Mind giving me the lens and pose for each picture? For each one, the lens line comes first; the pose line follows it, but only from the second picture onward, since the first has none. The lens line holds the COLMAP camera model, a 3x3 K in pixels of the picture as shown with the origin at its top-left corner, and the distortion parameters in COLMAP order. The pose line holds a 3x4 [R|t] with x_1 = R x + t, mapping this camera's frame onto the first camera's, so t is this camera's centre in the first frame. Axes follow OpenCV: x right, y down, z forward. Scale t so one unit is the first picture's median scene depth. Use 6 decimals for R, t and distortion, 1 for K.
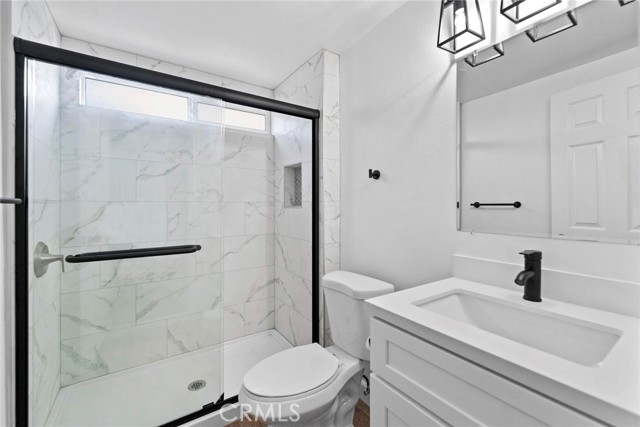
lens RADIAL K [[261.0, 0, 320.9], [0, 261.0, 209.9], [0, 0, 1]] dist [0.000088, -0.001235]
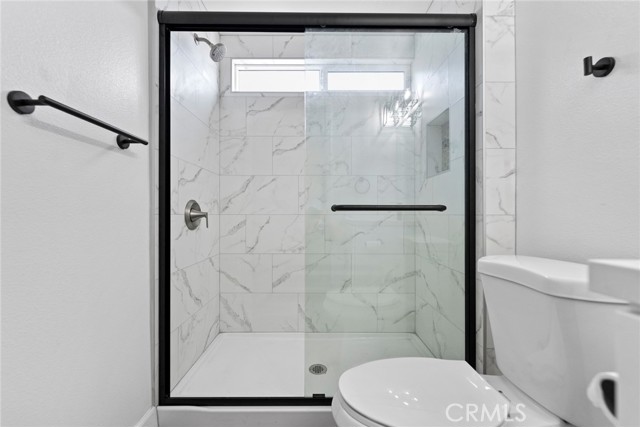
lens RADIAL K [[261.0, 0, 315.8], [0, 261.0, 214.5], [0, 0, 1]] dist [0.000088, -0.001235]
pose [[0.827910, 0.000195, -0.560860, 0.027650], [-0.001847, 0.999995, -0.002379, 0.127831], [0.560857, 0.003005, 0.827907, 0.226059]]
